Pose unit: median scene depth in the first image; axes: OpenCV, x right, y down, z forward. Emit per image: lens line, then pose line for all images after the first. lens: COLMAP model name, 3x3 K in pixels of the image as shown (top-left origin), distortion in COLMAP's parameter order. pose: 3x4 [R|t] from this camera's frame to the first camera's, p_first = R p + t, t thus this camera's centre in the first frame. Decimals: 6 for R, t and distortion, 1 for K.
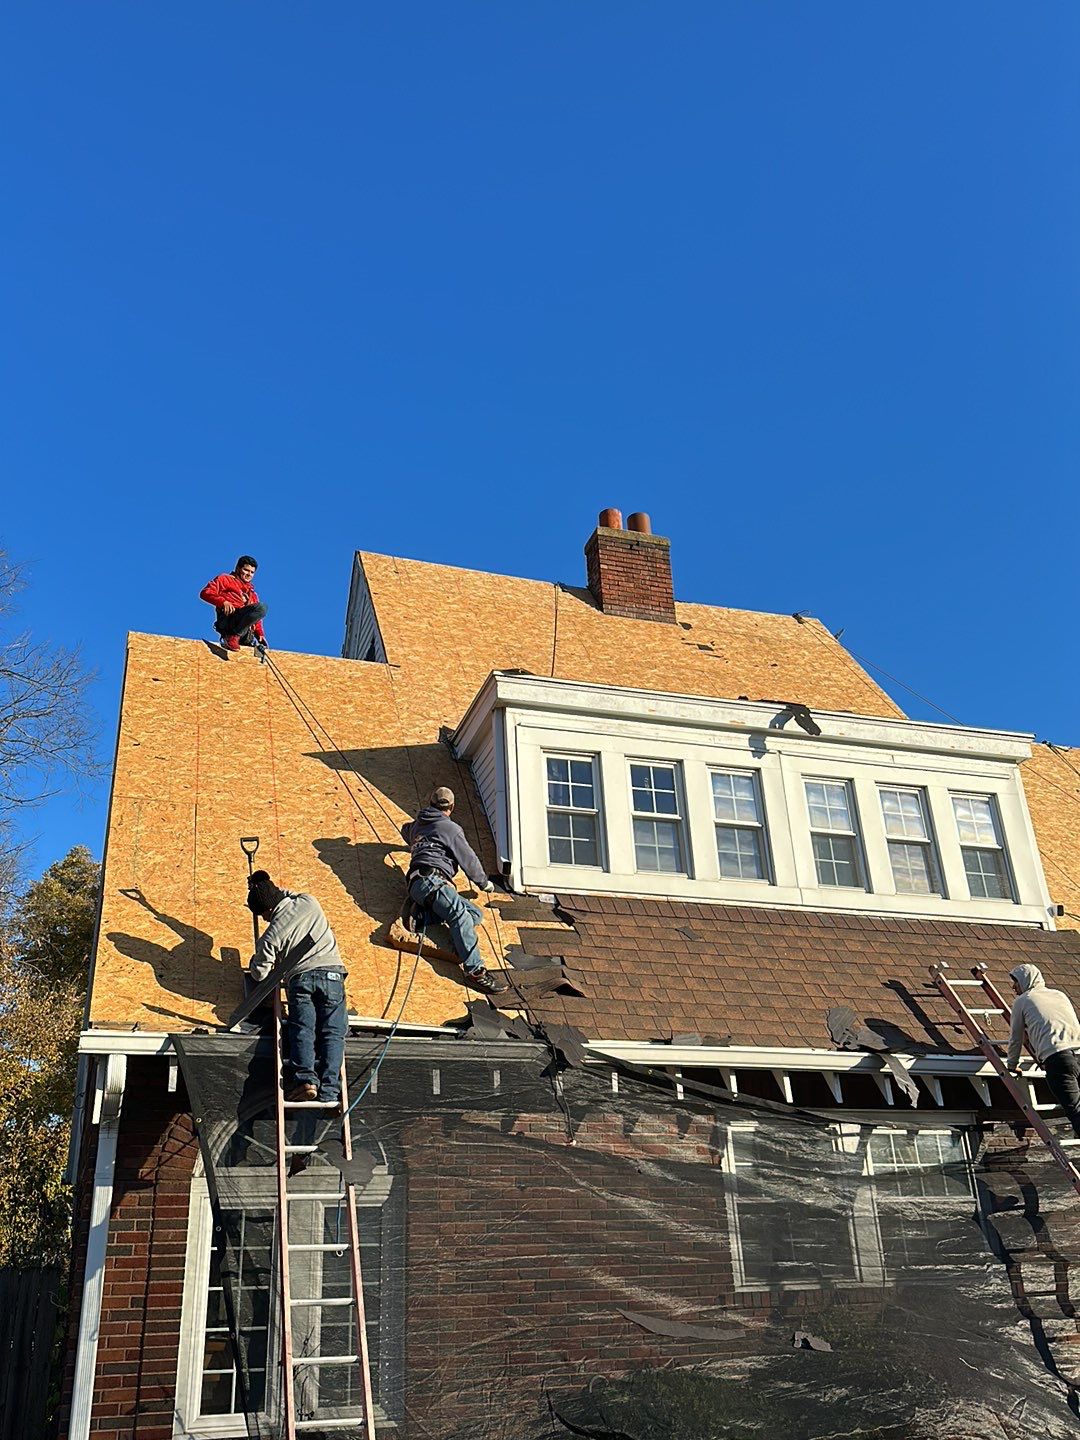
lens RADIAL K [[1288.2, 0, 540.0], [0, 1288.2, 720.0], [0, 0, 1]] dist [0.004725, 0.001568]
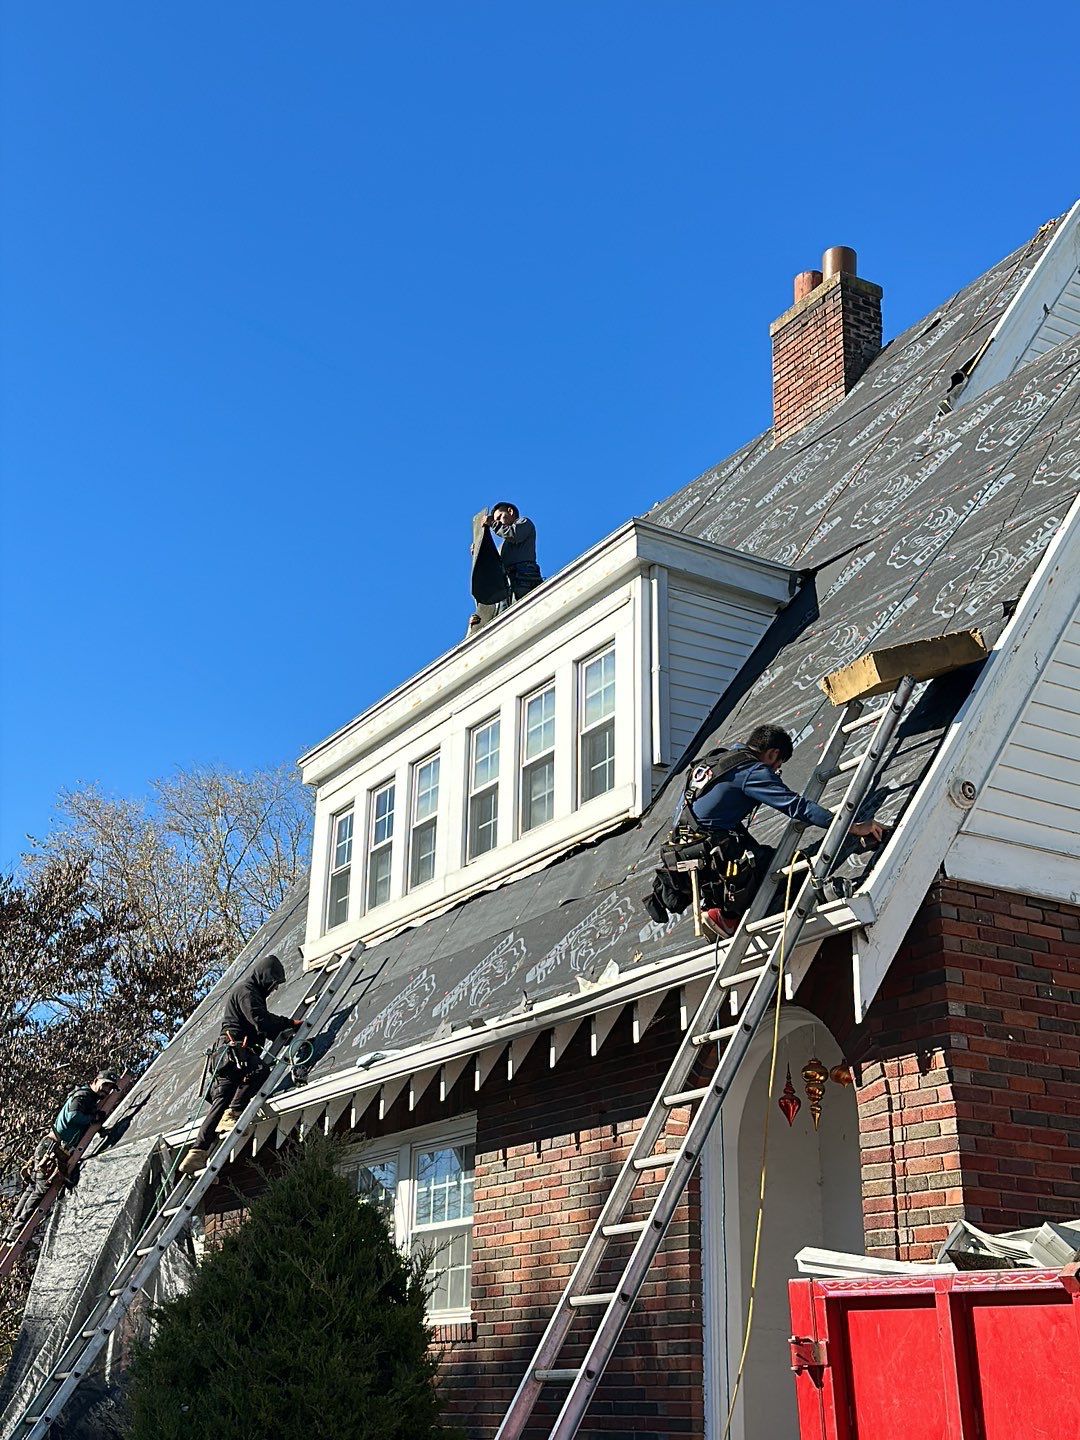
lens RADIAL K [[1832.0, 0, 540.0], [0, 1832.0, 720.0], [0, 0, 1]] dist [0.029385, 0.011221]
pose [[0.207162, -0.309282, -0.928132, 1.402320], [0.417885, 0.885782, -0.201896, 0.315366], [0.884565, -0.346027, 0.312745, 0.714638]]
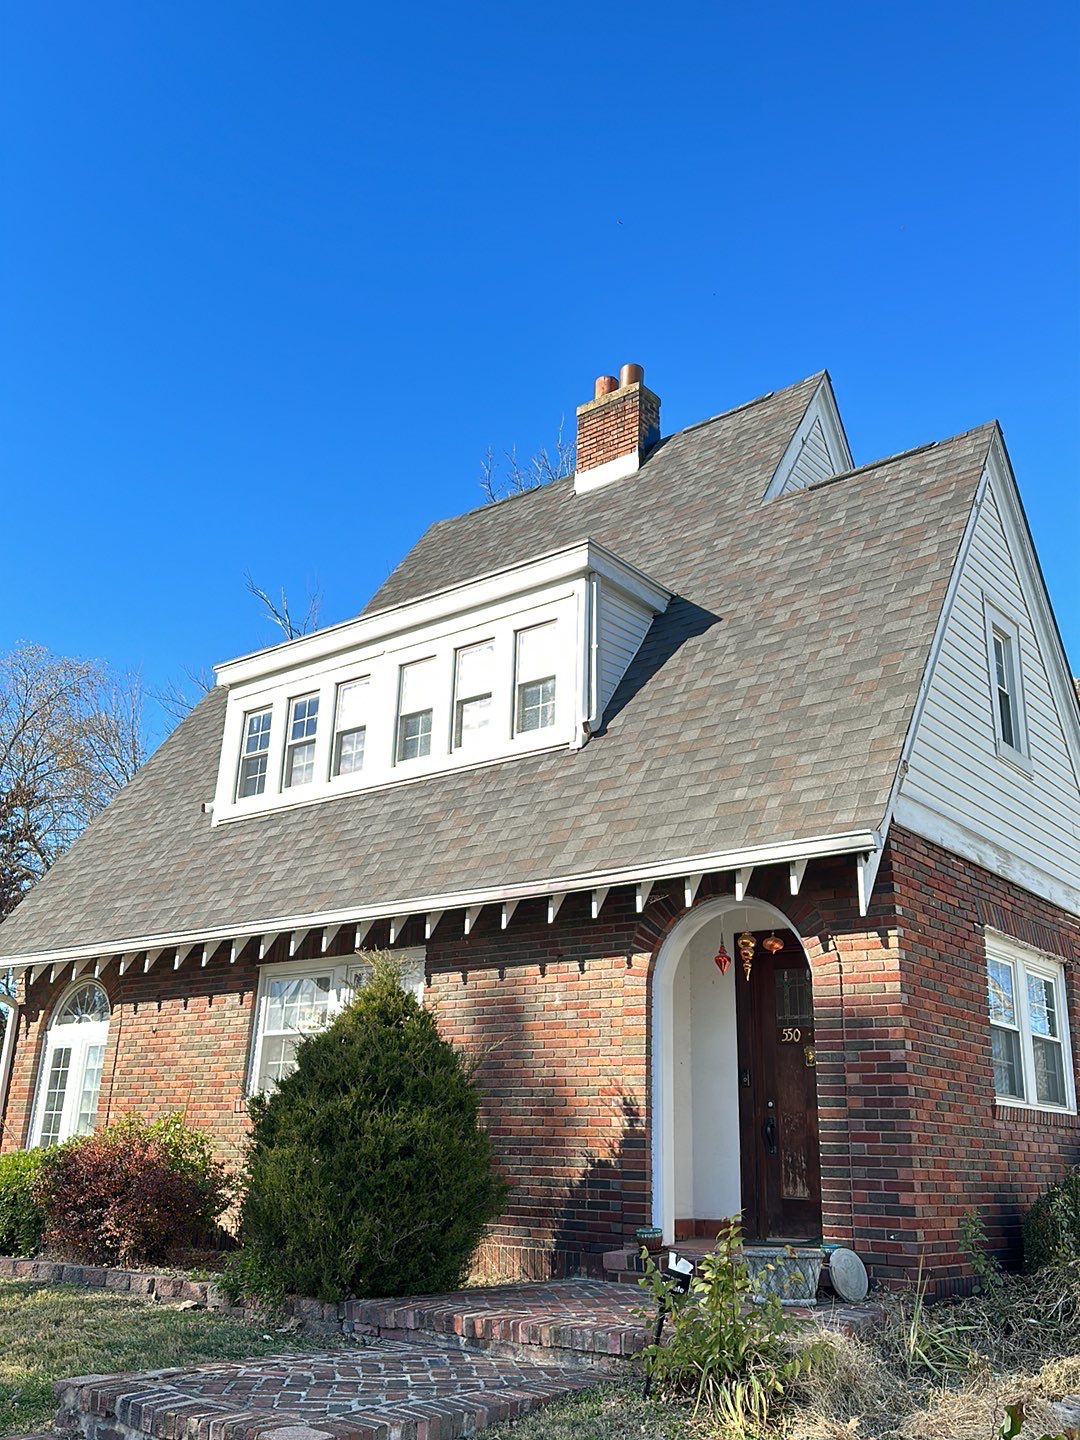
lens RADIAL K [[1288.2, 0, 540.0], [0, 1288.2, 720.0], [0, 0, 1]] dist [0.004725, 0.001568]
pose [[0.530999, -0.225261, -0.816883, 1.264573], [0.336348, 0.940853, -0.040811, 0.187587], [0.777760, -0.253086, 0.575358, 0.458931]]
